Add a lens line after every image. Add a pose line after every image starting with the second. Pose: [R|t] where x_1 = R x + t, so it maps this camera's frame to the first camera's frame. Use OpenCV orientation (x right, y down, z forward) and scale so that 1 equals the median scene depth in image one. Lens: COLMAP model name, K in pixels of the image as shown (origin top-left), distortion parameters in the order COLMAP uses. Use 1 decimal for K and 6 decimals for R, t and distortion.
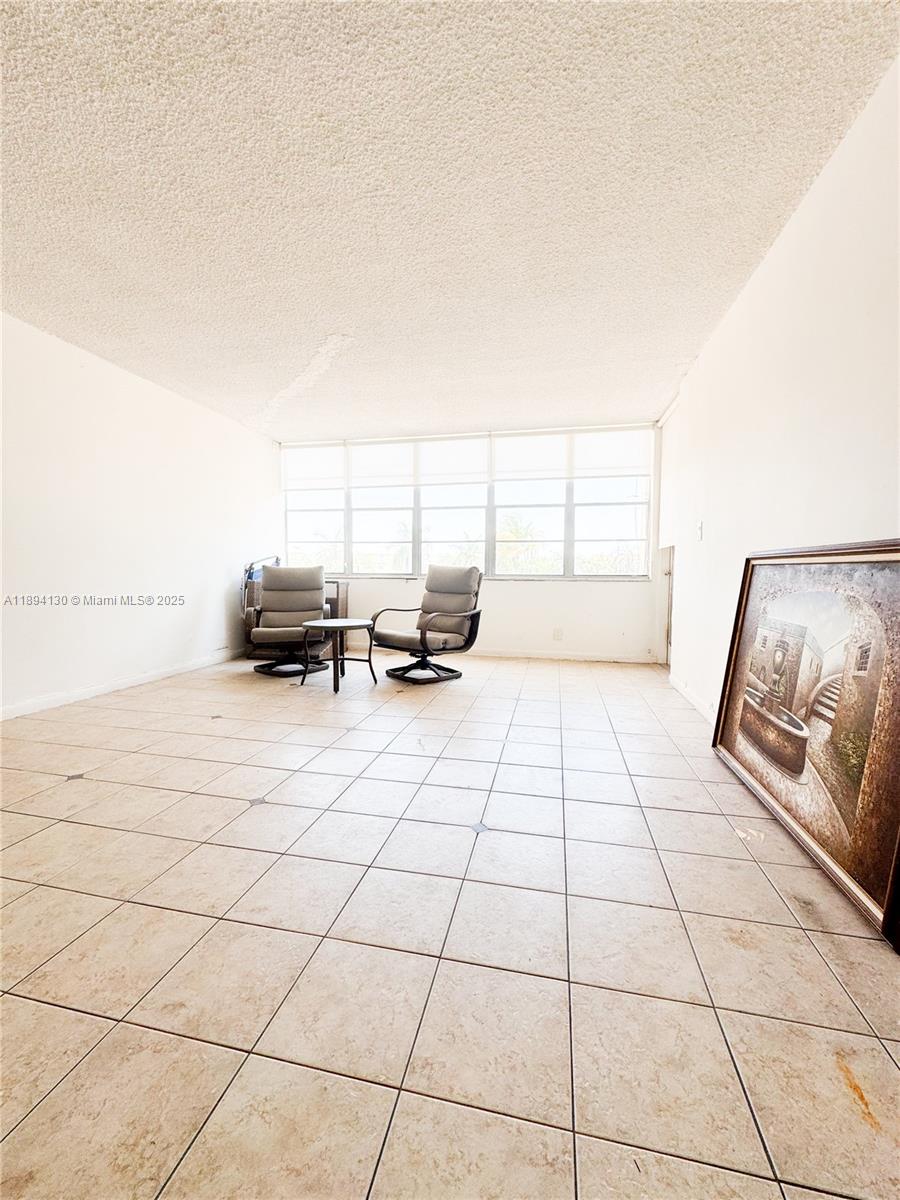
lens RADIAL K [[478.7, 0, 450.0], [0, 478.7, 600.0], [0, 0, 1]] dist [-0.000330, 0.000022]
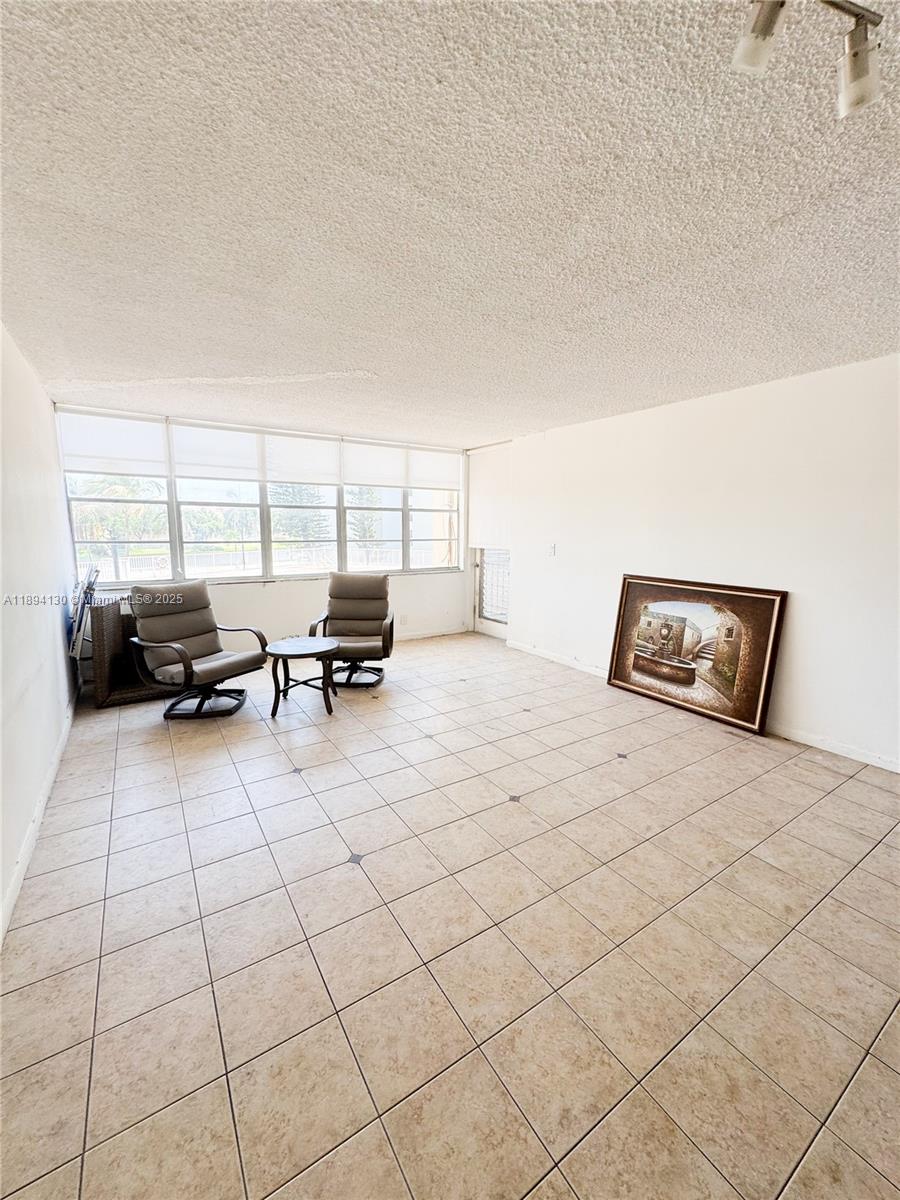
lens RADIAL K [[478.7, 0, 450.0], [0, 478.7, 600.0], [0, 0, 1]] dist [-0.000330, 0.000022]
pose [[0.705075, -0.108644, 0.700761, -0.641387], [0.039887, 0.992706, 0.113774, -0.132503], [-0.708011, -0.052268, 0.704265, 0.096984]]
